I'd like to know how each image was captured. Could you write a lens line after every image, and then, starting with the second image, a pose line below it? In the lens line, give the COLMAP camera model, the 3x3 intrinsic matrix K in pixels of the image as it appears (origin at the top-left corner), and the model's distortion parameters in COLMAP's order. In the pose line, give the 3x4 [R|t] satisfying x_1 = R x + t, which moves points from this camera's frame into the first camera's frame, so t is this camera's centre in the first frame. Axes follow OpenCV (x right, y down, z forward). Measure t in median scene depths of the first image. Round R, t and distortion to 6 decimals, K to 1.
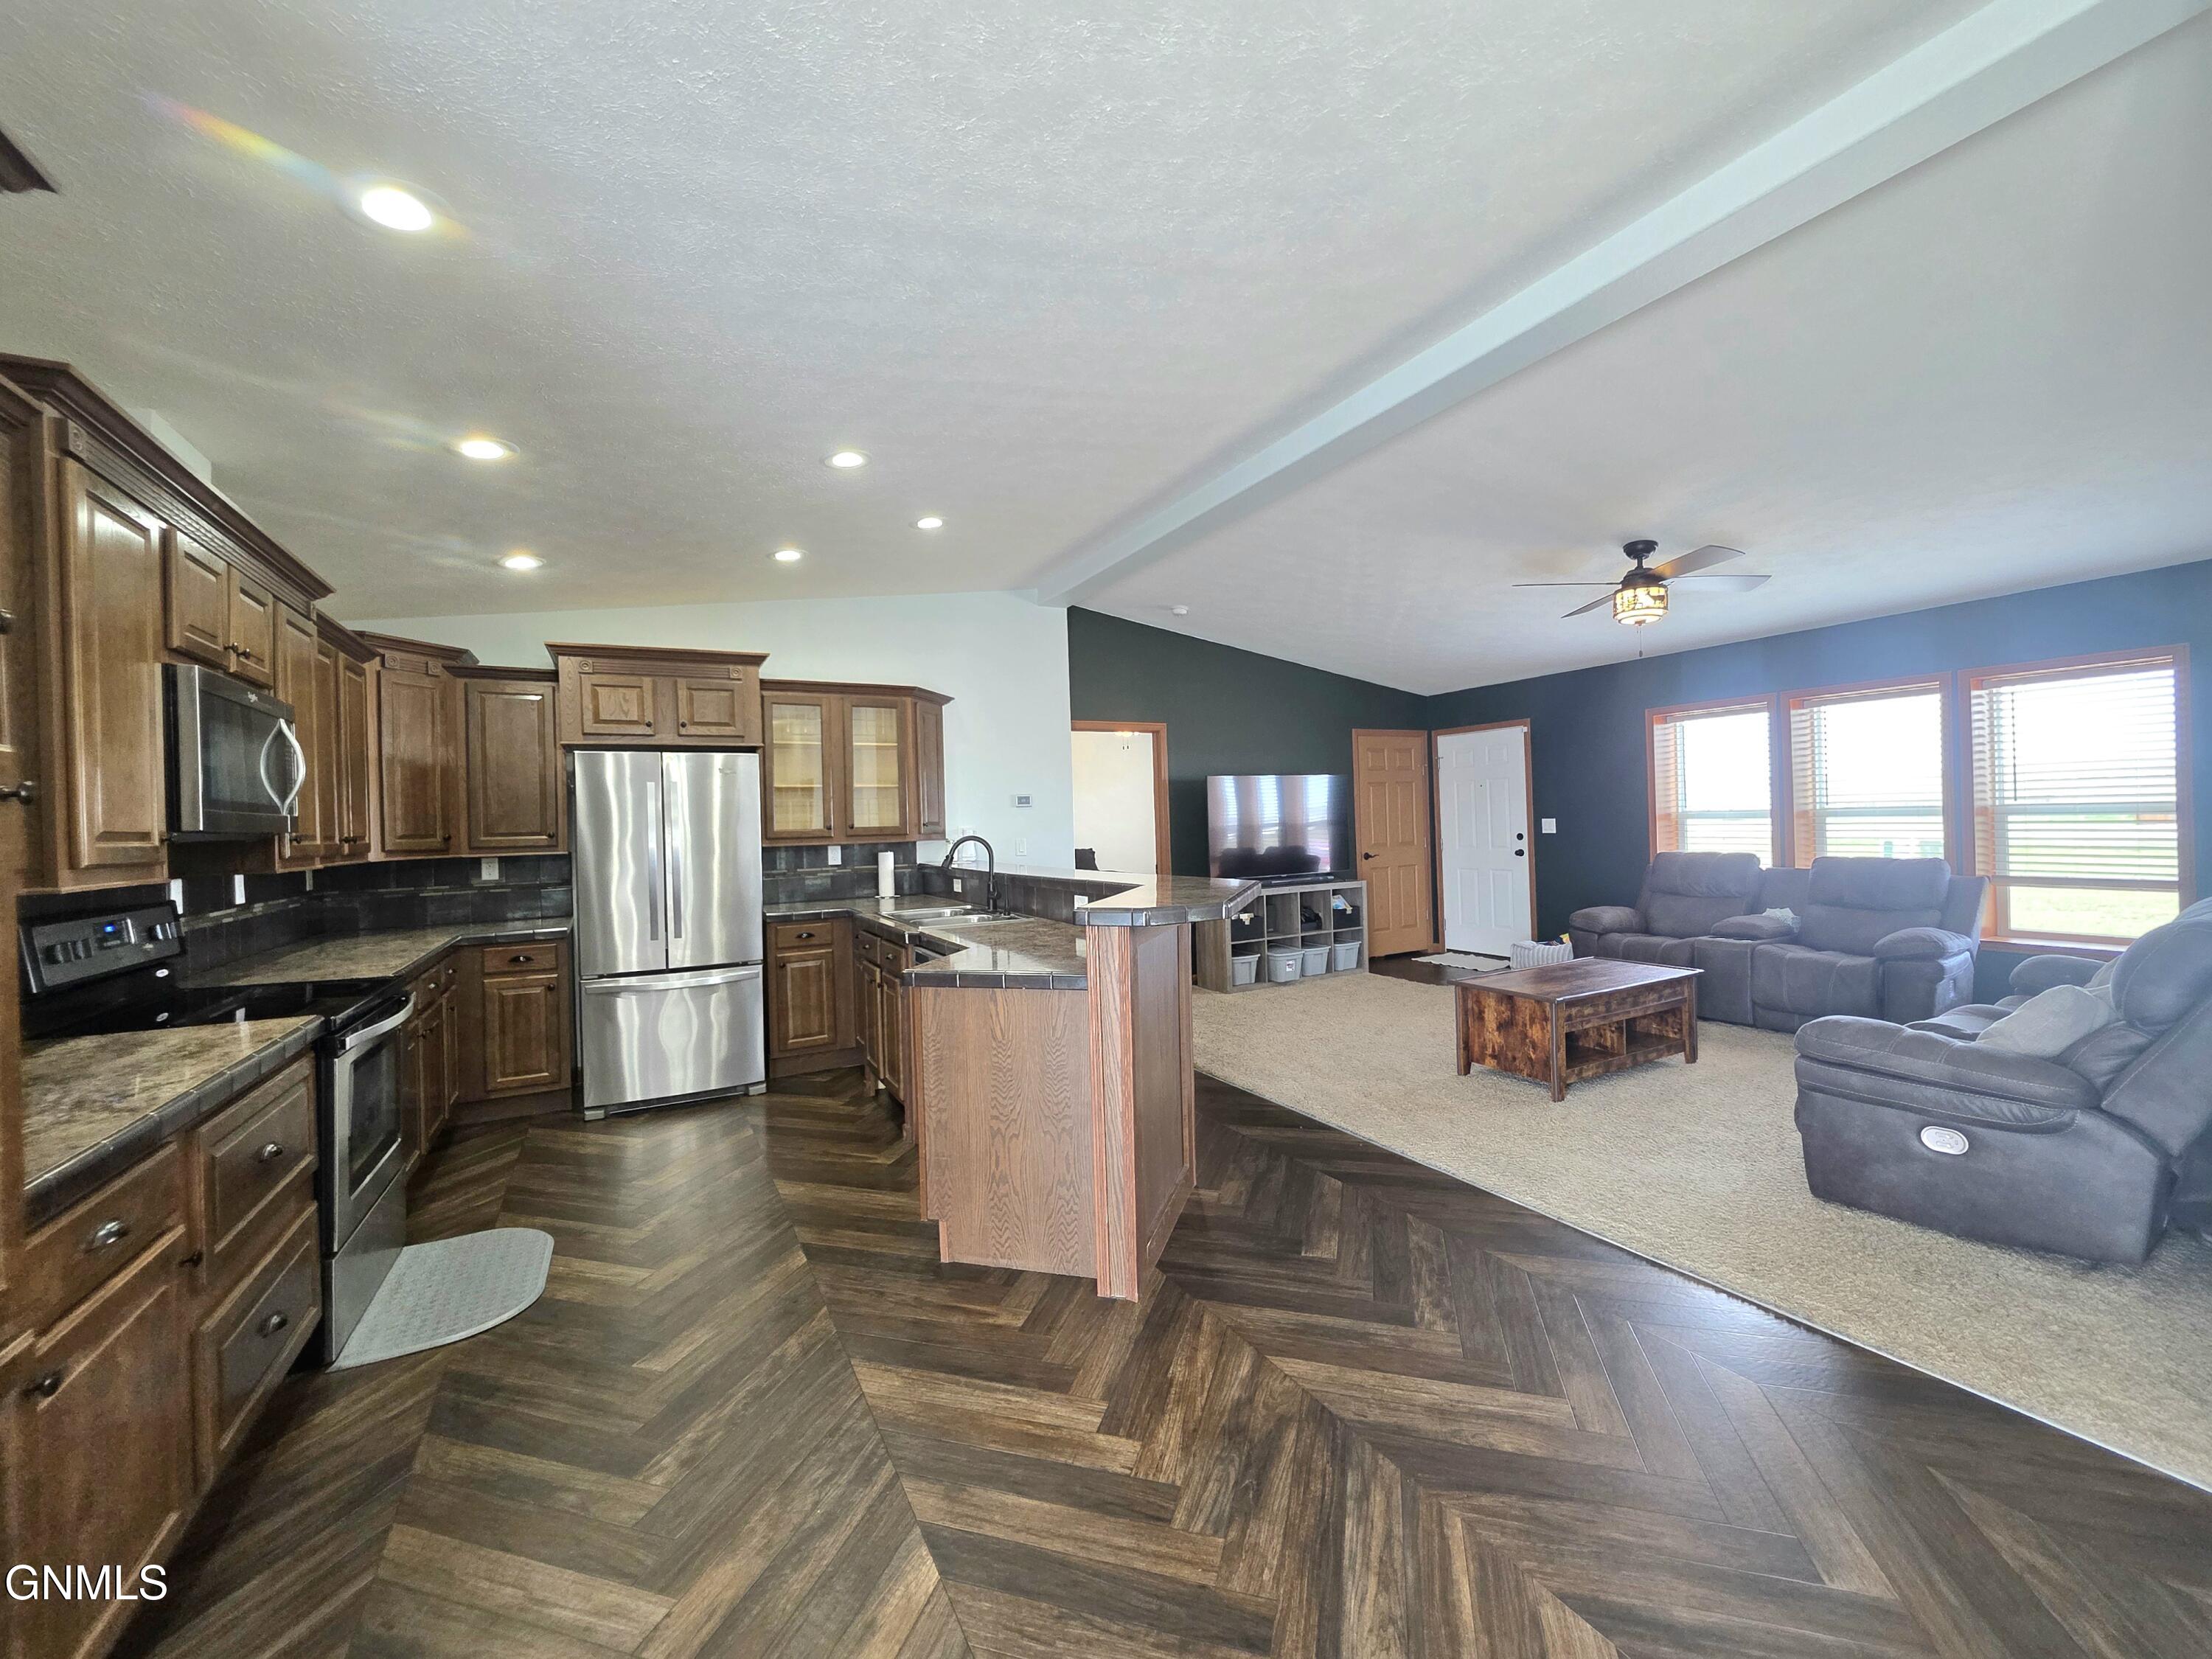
lens RADIAL K [[887.6, 0, 1110.1], [0, 887.6, 824.5], [0, 0, 1]] dist [-0.001140, 0.001162]
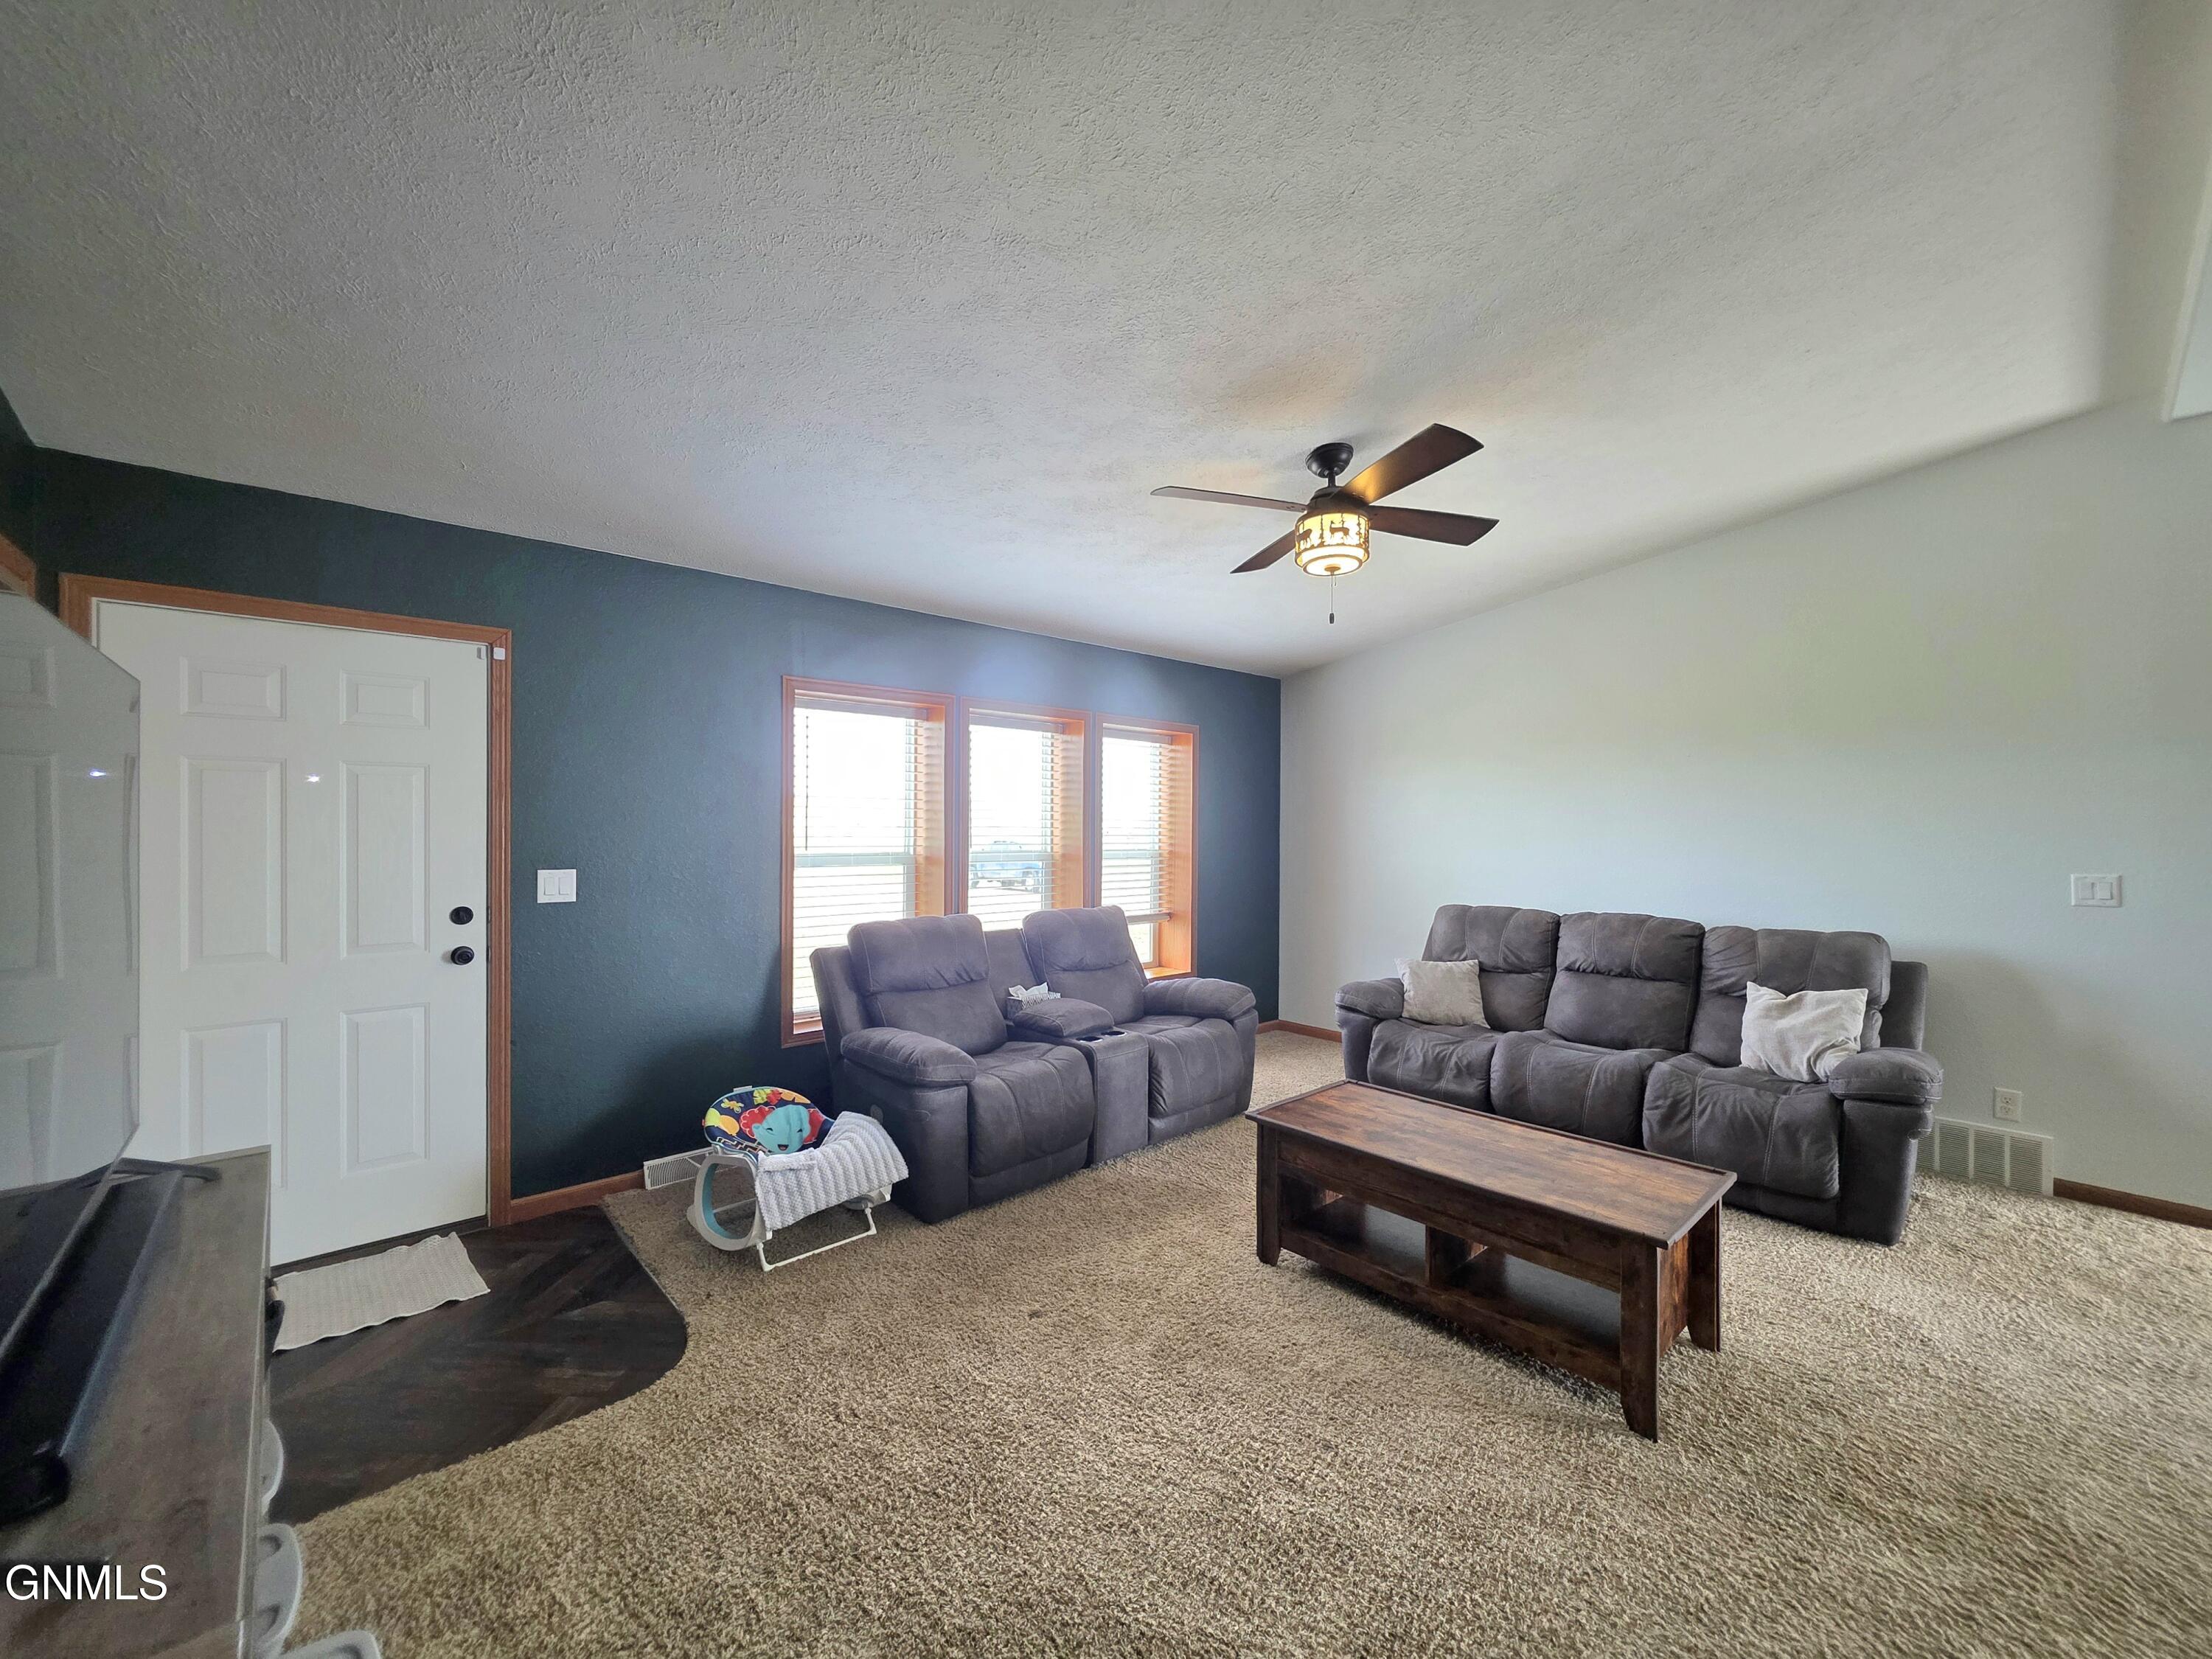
lens RADIAL K [[887.6, 0, 1109.6], [0, 887.6, 824.3], [0, 0, 1]] dist [-0.001140, 0.001162]
pose [[-0.228882, 0.024860, 0.973137, 0.014820], [-0.000858, 0.999668, -0.025740, -0.031577], [-0.973454, -0.006727, -0.228785, 1.477366]]
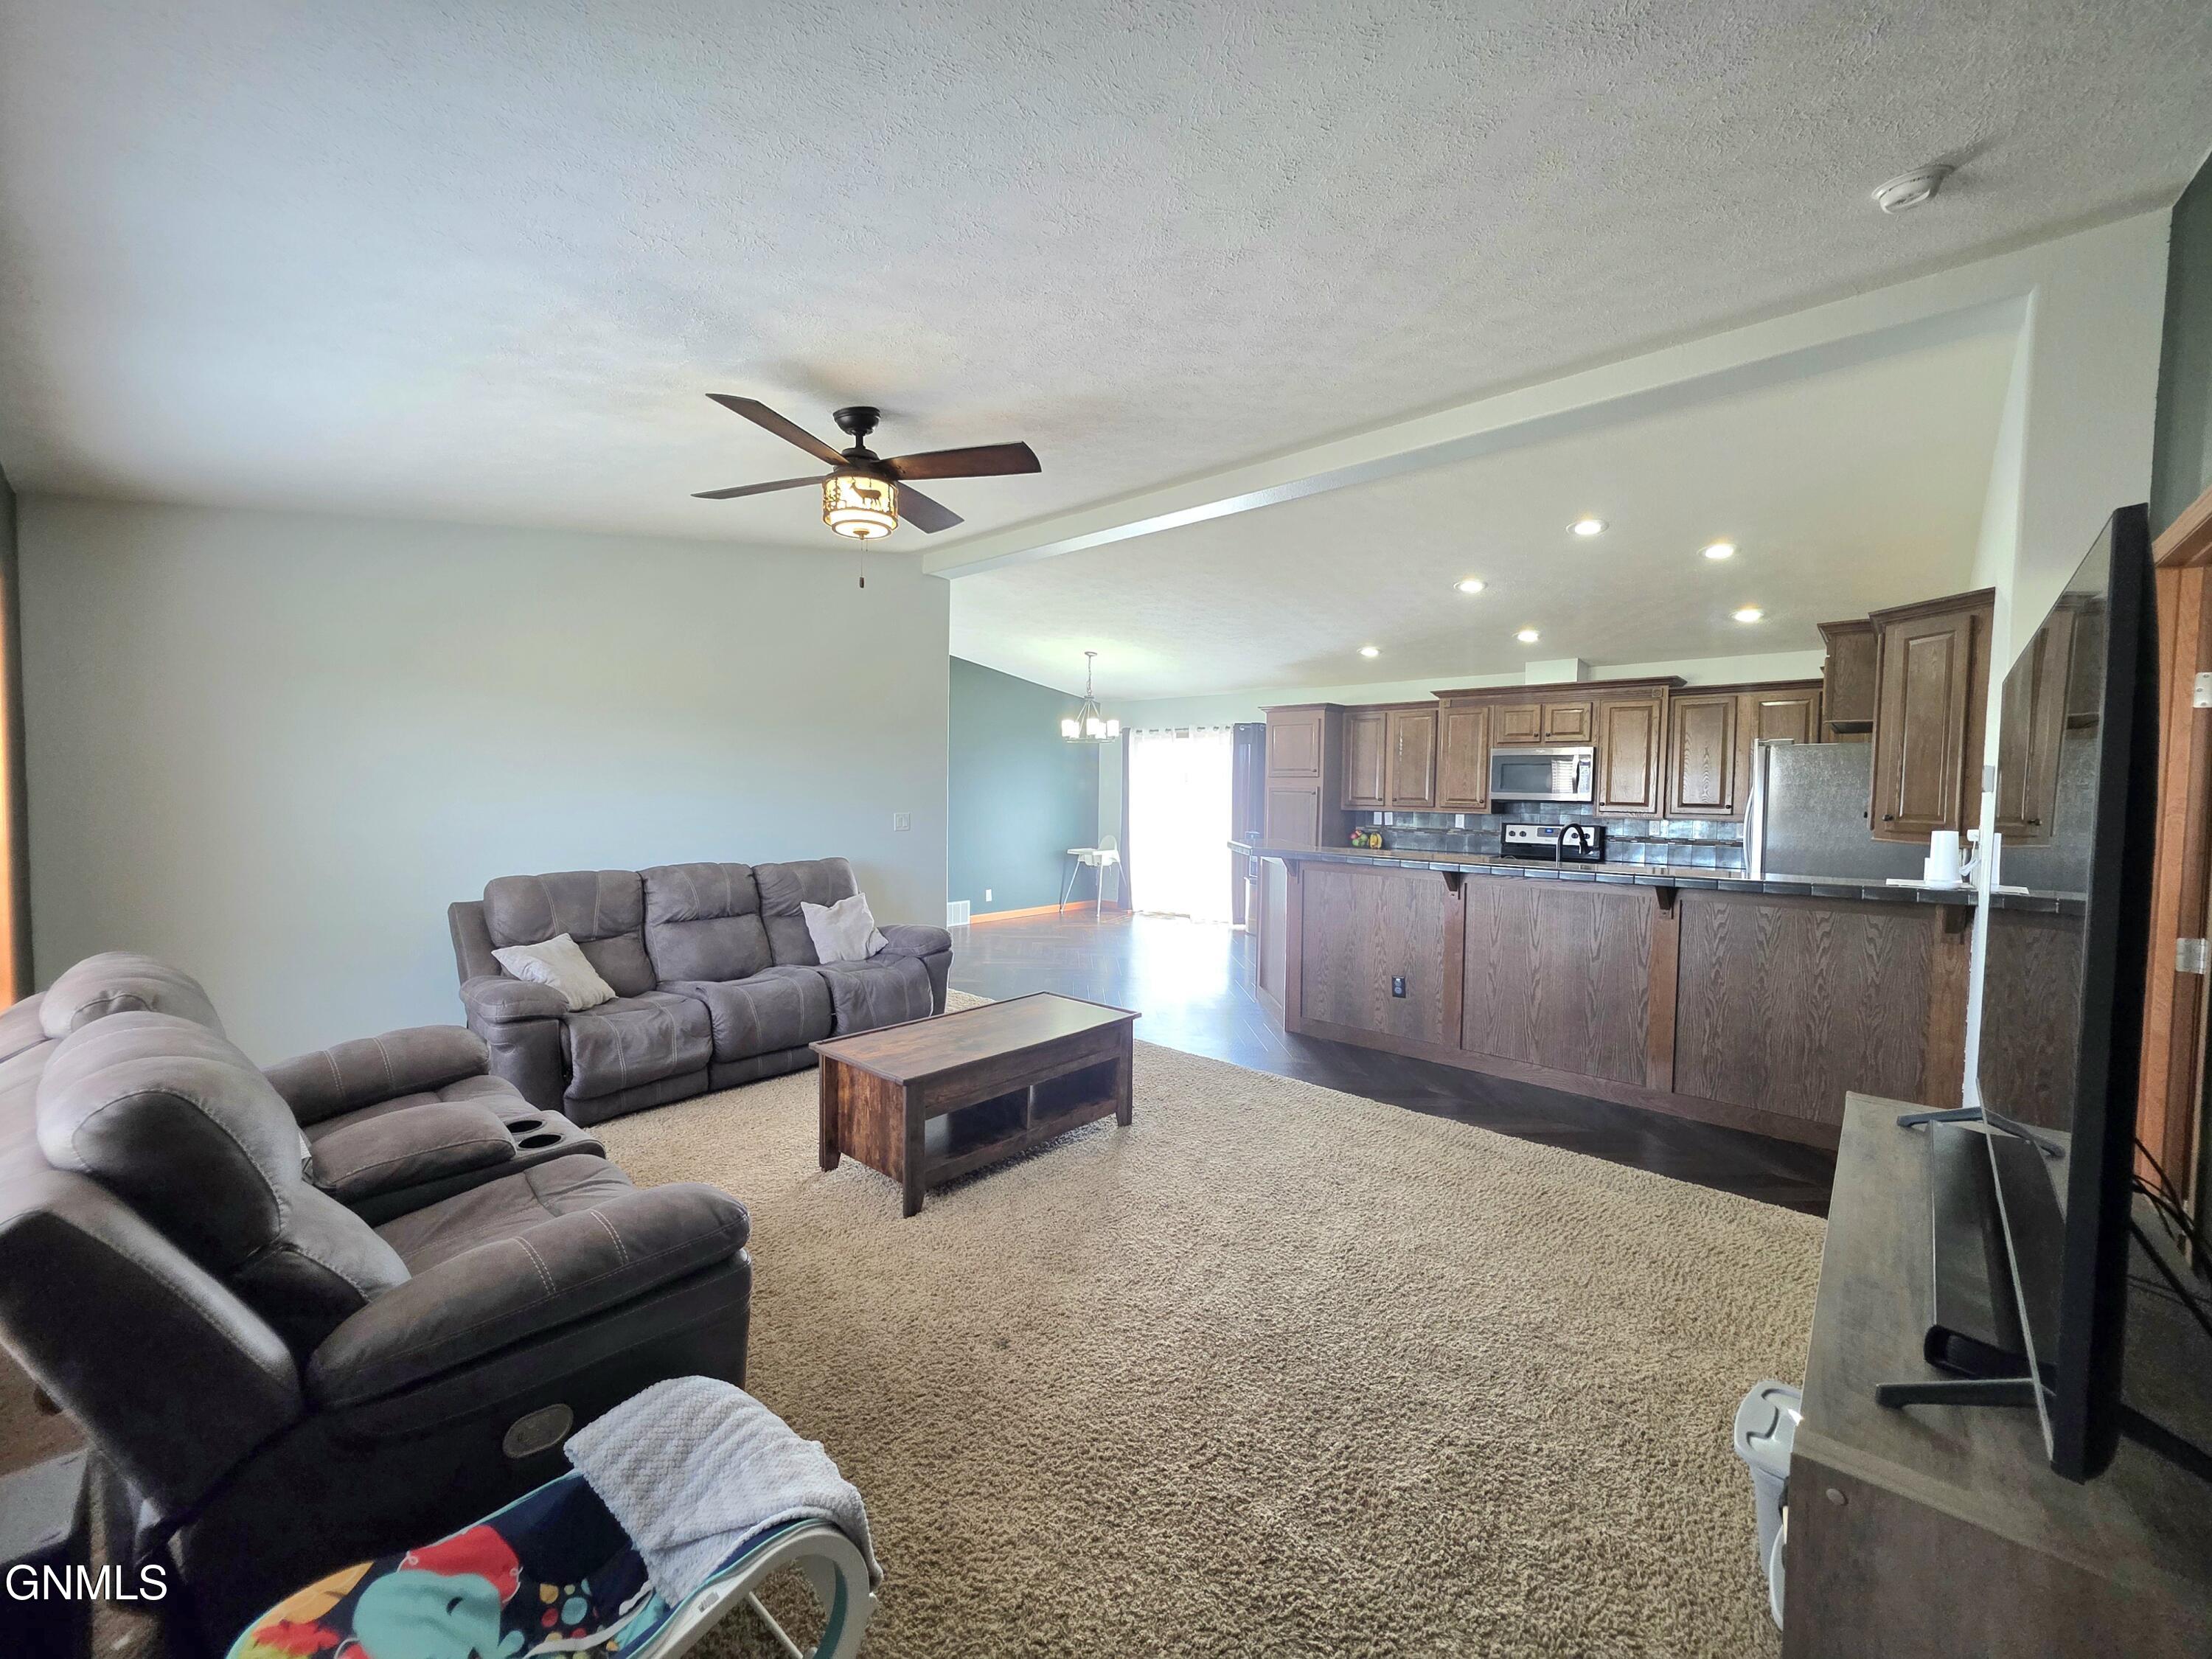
lens RADIAL K [[887.6, 0, 1108.3], [0, 887.6, 825.8], [0, 0, 1]] dist [-0.001140, 0.001162]
pose [[-0.945226, 0.025408, -0.325425, 0.550407], [0.010349, 0.998797, 0.047923, -0.046995], [0.326251, 0.041930, -0.944353, 1.794584]]
